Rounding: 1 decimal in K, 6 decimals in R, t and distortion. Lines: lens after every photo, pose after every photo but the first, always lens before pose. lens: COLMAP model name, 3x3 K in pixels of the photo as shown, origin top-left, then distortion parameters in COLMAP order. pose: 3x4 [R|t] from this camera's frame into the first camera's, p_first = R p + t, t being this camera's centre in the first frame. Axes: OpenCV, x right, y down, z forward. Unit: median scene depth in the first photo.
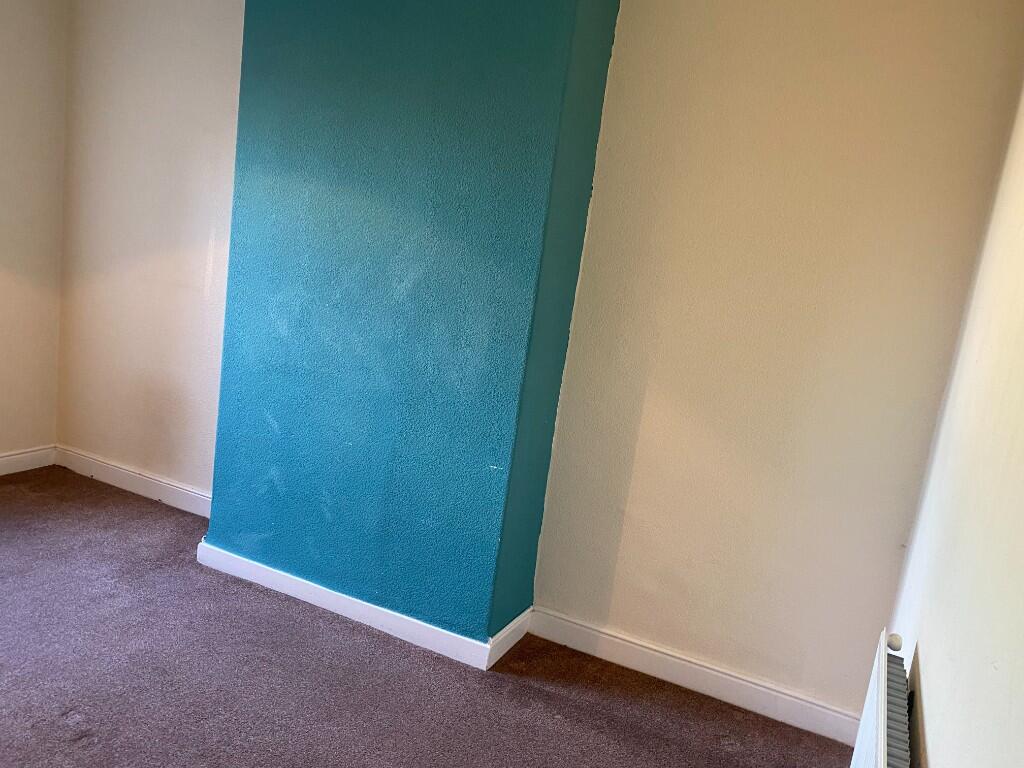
lens RADIAL K [[778.5, 0, 512.0], [0, 778.5, 384.0], [0, 0, 1]] dist [0.000997, -0.000070]
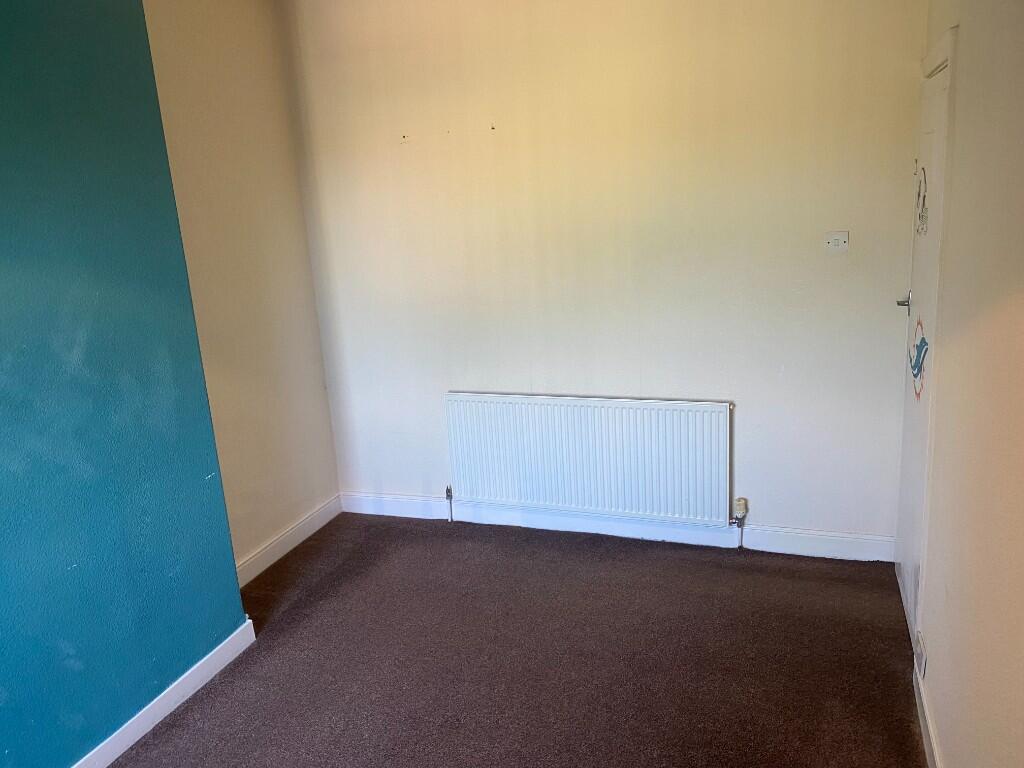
lens RADIAL K [[778.5, 0, 512.0], [0, 778.5, 384.0], [0, 0, 1]] dist [0.000997, -0.000070]
pose [[-0.106306, -0.359825, 0.926944, -0.986418], [0.221541, 0.900222, 0.374860, -0.308428], [-0.969339, 0.245206, -0.015983, 0.563004]]
